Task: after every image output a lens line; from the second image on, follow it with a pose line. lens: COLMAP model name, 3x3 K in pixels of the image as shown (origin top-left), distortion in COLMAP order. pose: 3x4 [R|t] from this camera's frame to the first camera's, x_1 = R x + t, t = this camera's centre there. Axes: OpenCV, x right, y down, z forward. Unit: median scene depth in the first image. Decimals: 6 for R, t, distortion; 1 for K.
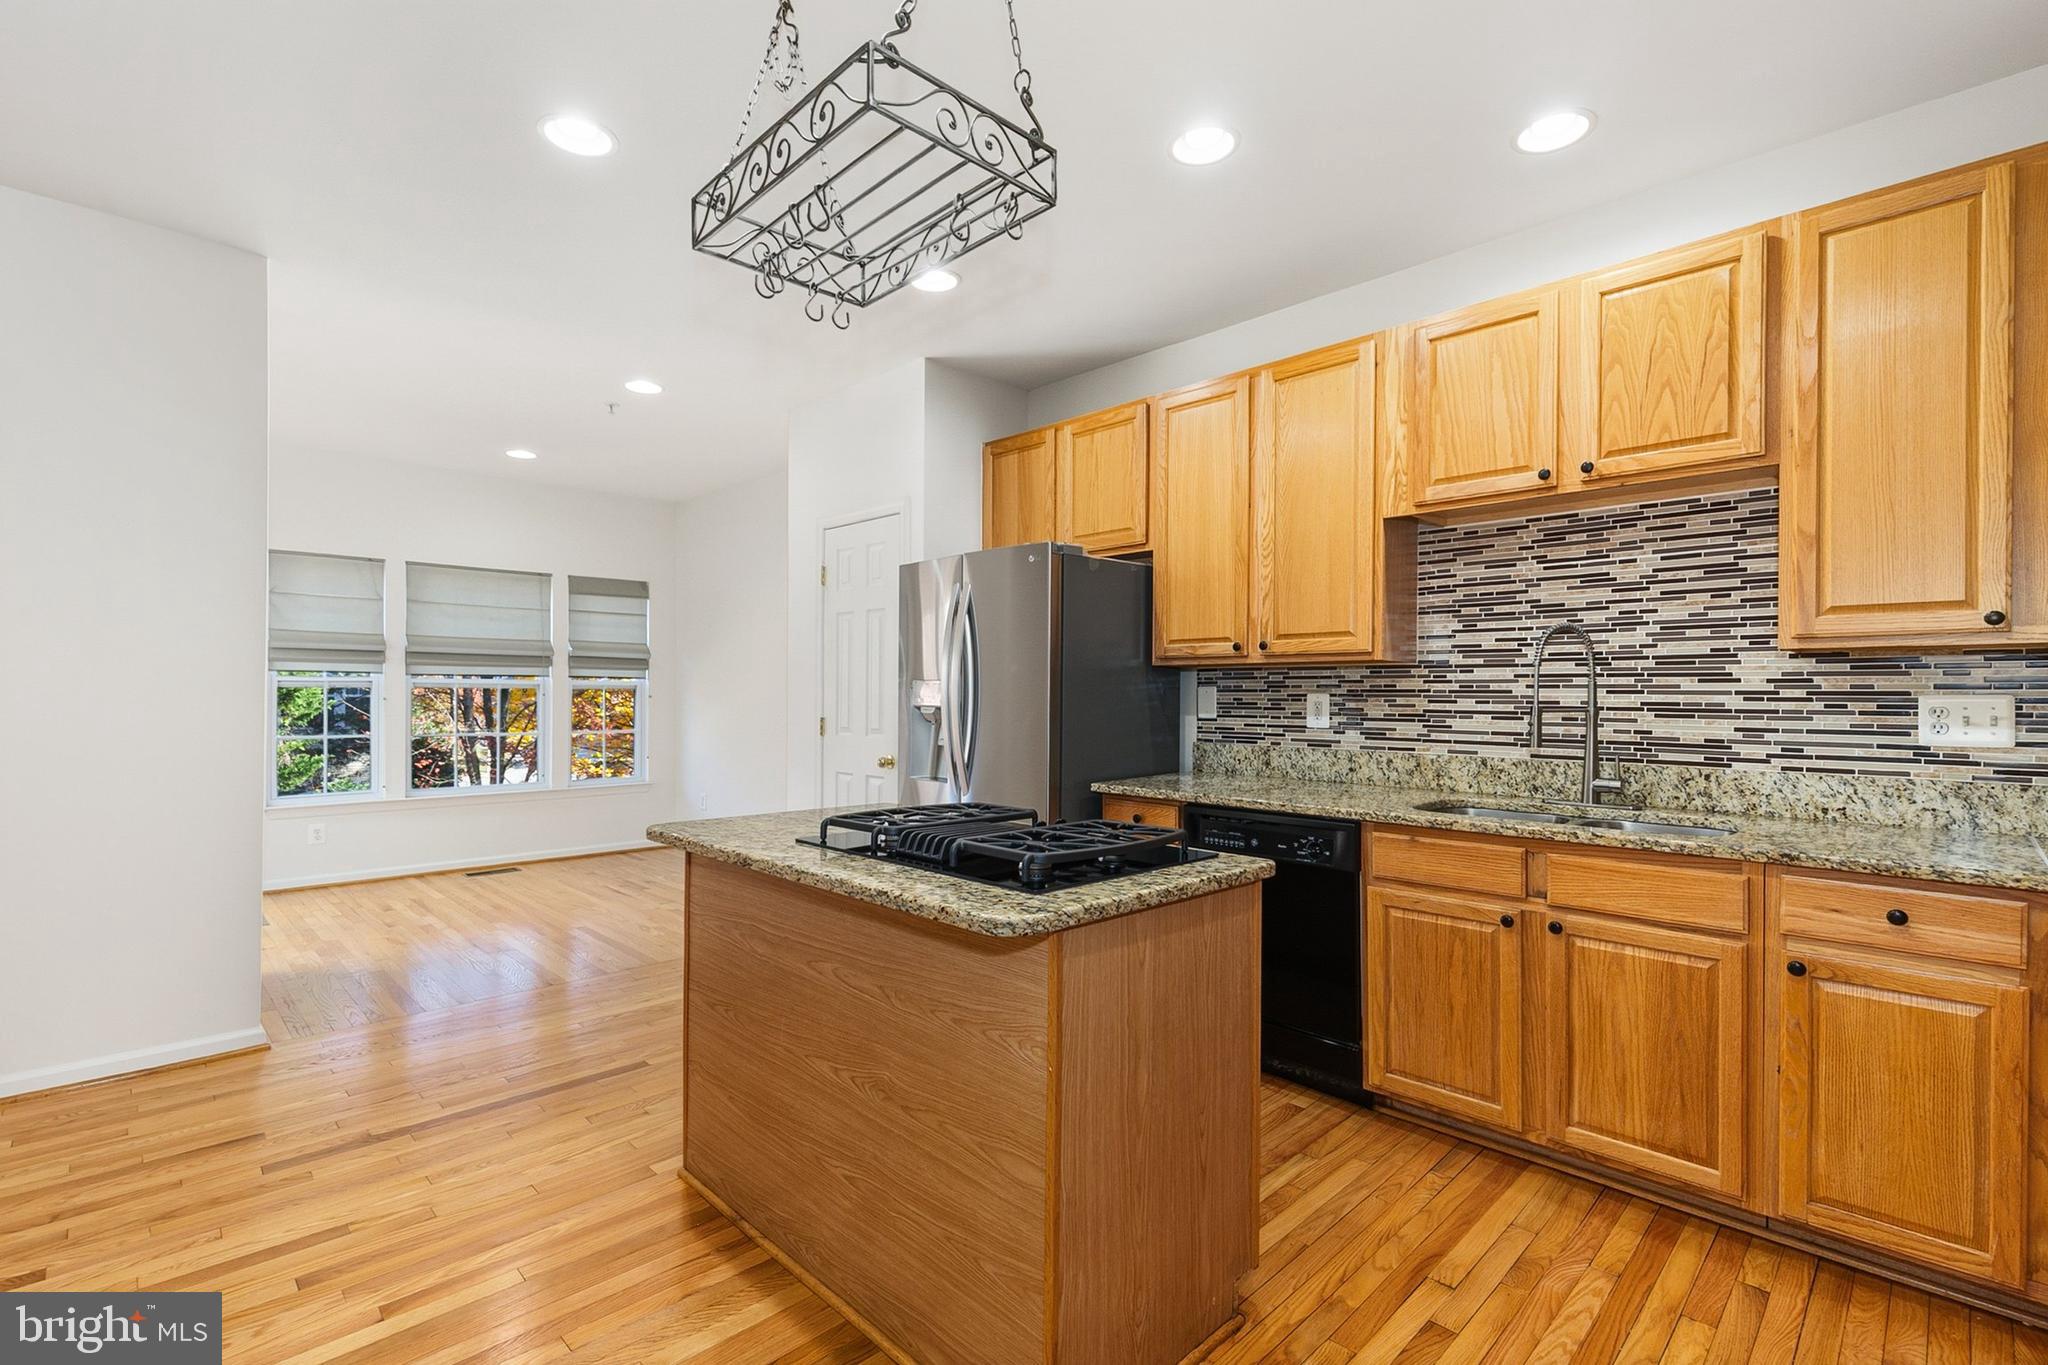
lens RADIAL K [[928.7, 0, 1031.3], [0, 928.7, 693.4], [0, 0, 1]] dist [0.012209, -0.002212]
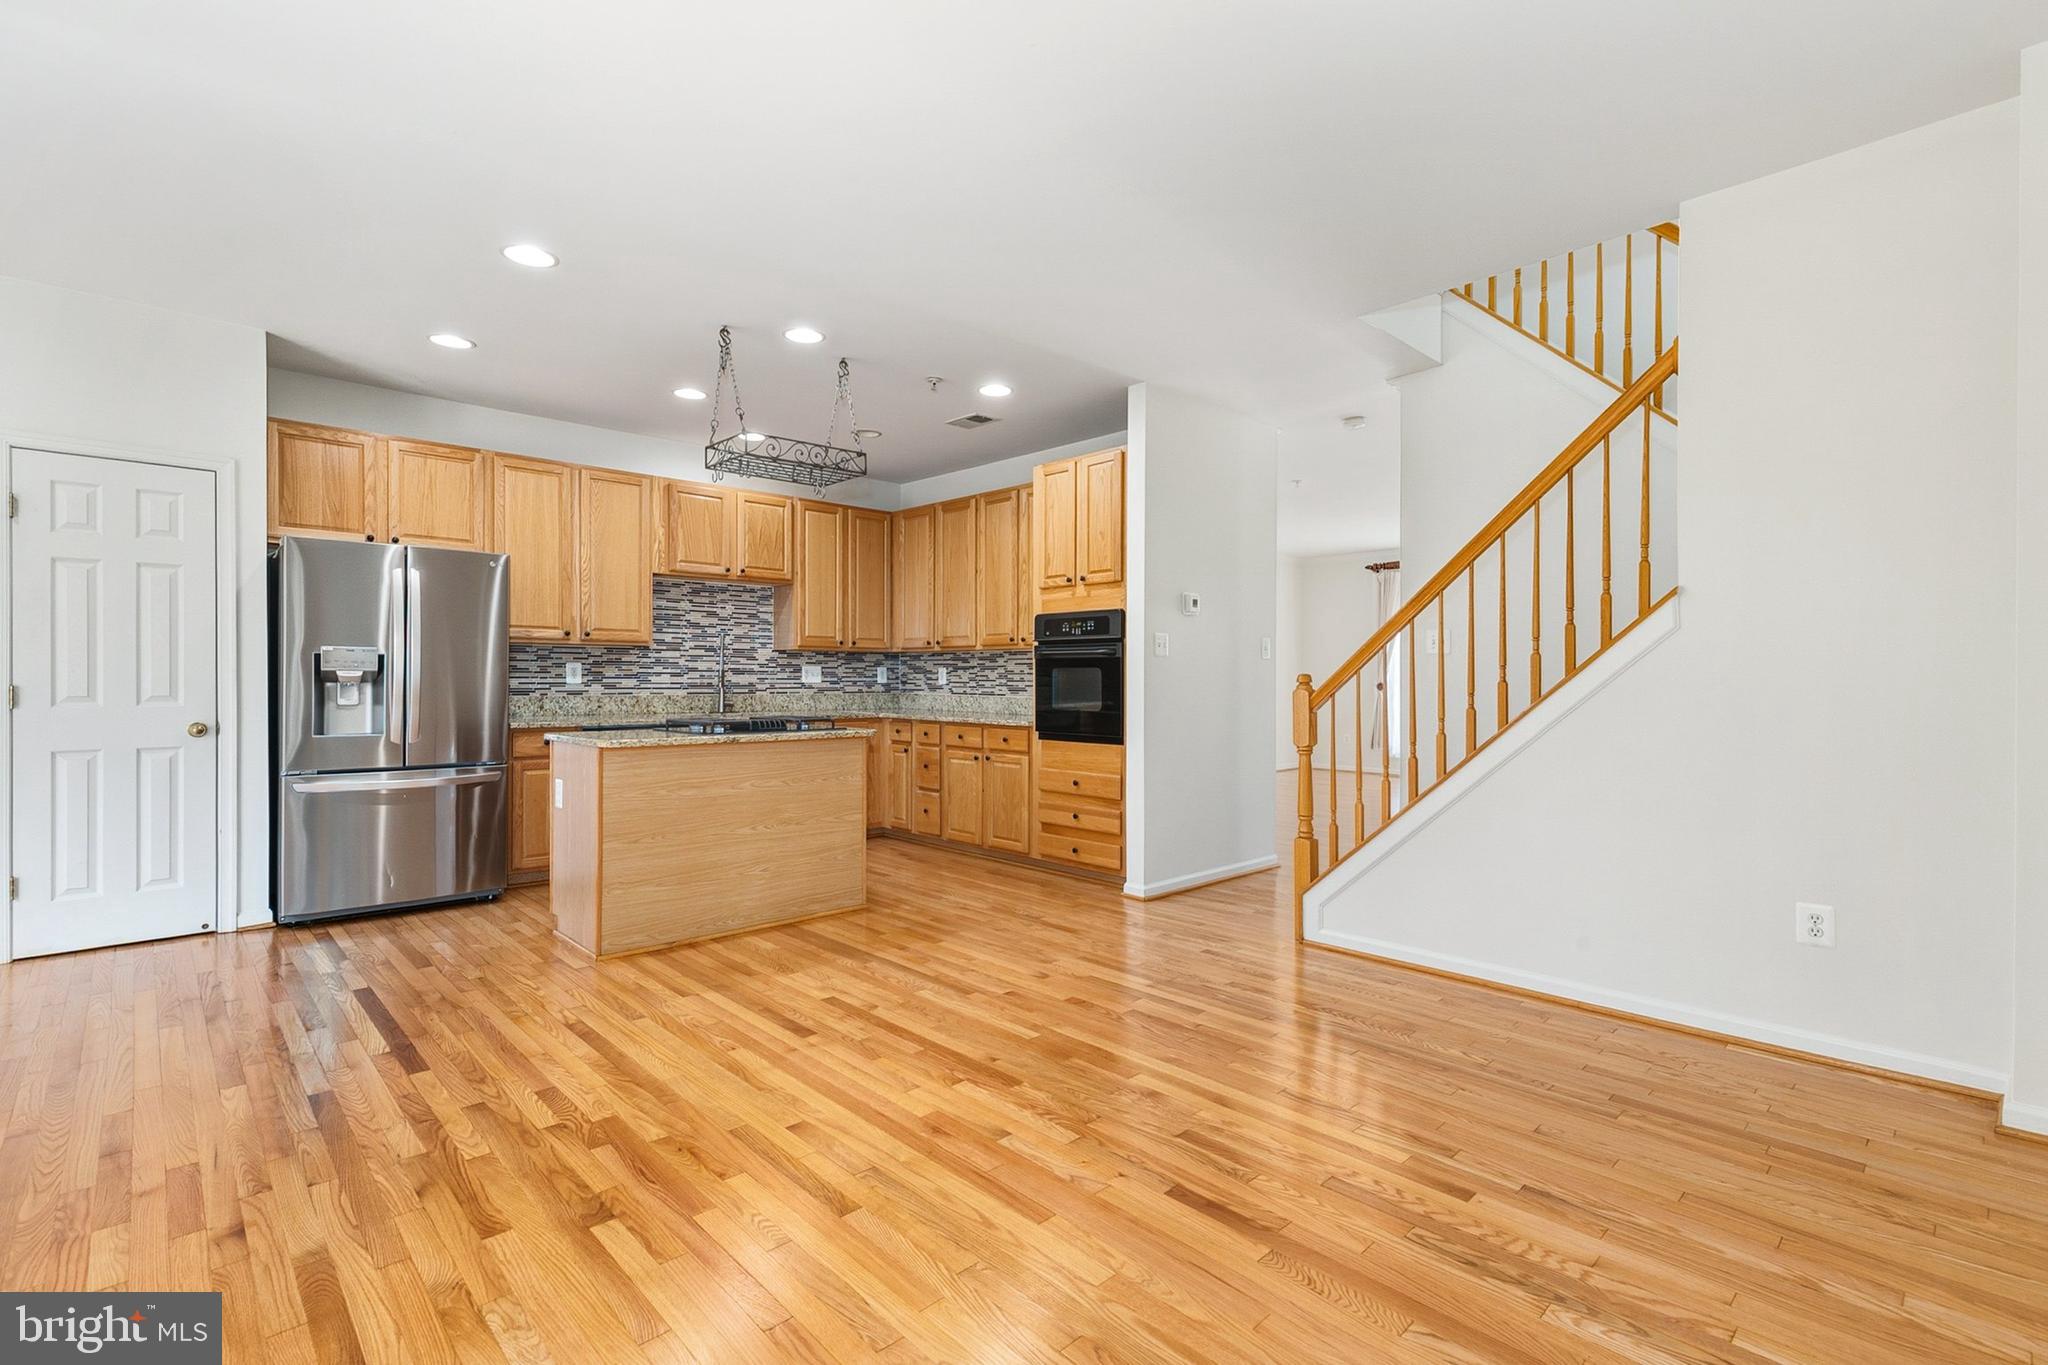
lens RADIAL K [[928.7, 0, 1024.2], [0, 928.7, 676.0], [0, 0, 1]] dist [0.012209, -0.002212]
pose [[0.011500, -0.002536, 0.999931, -1.622270], [-0.004038, 0.999989, 0.002582, 0.019383], [-0.999926, -0.004068, 0.011489, 0.213446]]
